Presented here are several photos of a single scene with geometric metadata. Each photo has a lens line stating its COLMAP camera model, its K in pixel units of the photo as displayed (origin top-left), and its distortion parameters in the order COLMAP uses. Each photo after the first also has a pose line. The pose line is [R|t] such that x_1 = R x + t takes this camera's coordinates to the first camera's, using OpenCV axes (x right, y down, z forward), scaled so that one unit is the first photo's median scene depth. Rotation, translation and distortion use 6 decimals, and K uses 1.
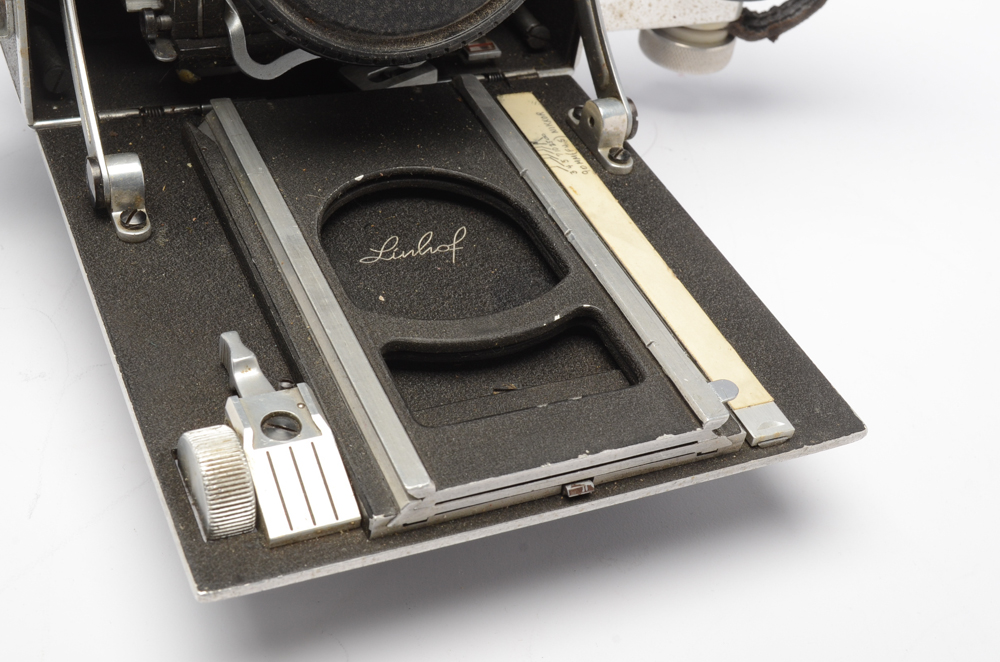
lens RADIAL K [[1382.5, 0, 500.0], [0, 1382.5, 331.0], [0, 0, 1]] dist [-0.016925, -0.051346]
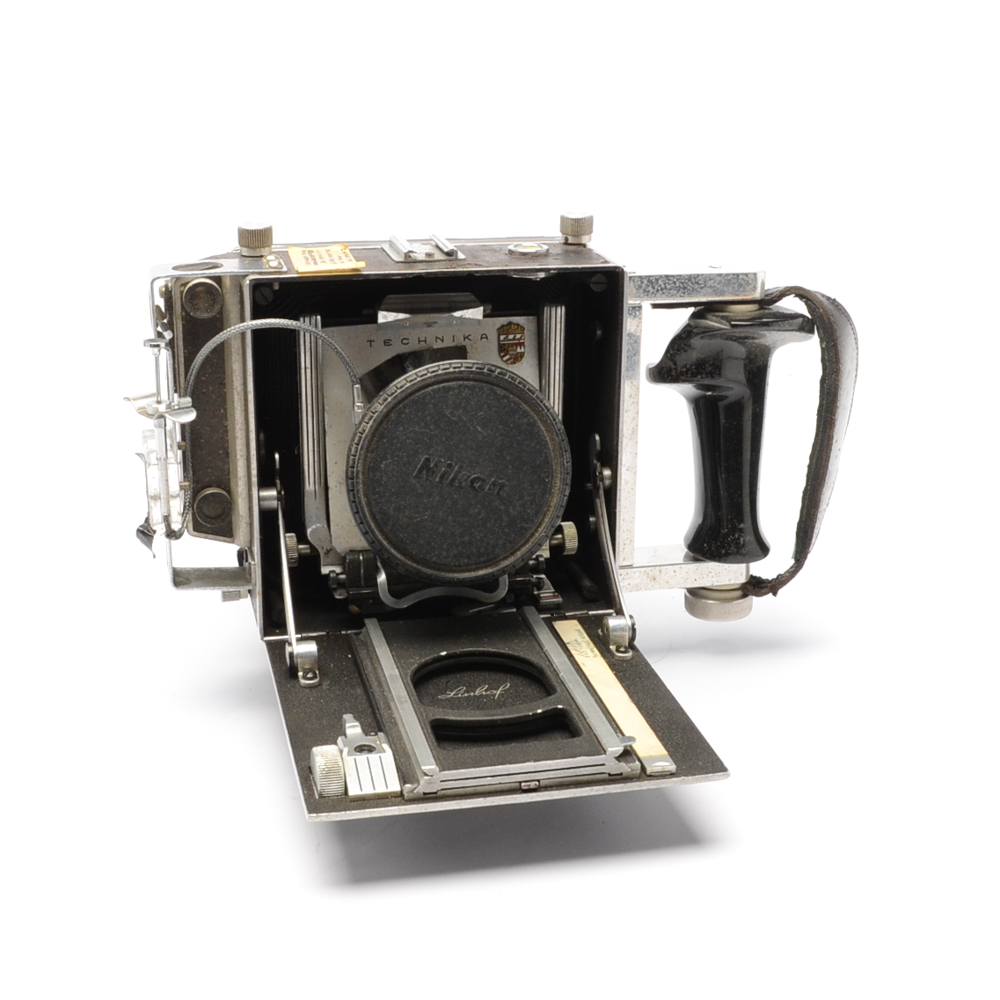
lens RADIAL K [[1653.1, 0, 500.0], [0, 1653.1, 500.0], [0, 0, 1]] dist [-0.032641, -0.042561]
pose [[0.970808, -0.073353, -0.228366, 0.453814], [-0.021283, 0.921991, -0.386625, 0.511082], [0.238911, 0.380199, 0.893515, -0.872839]]
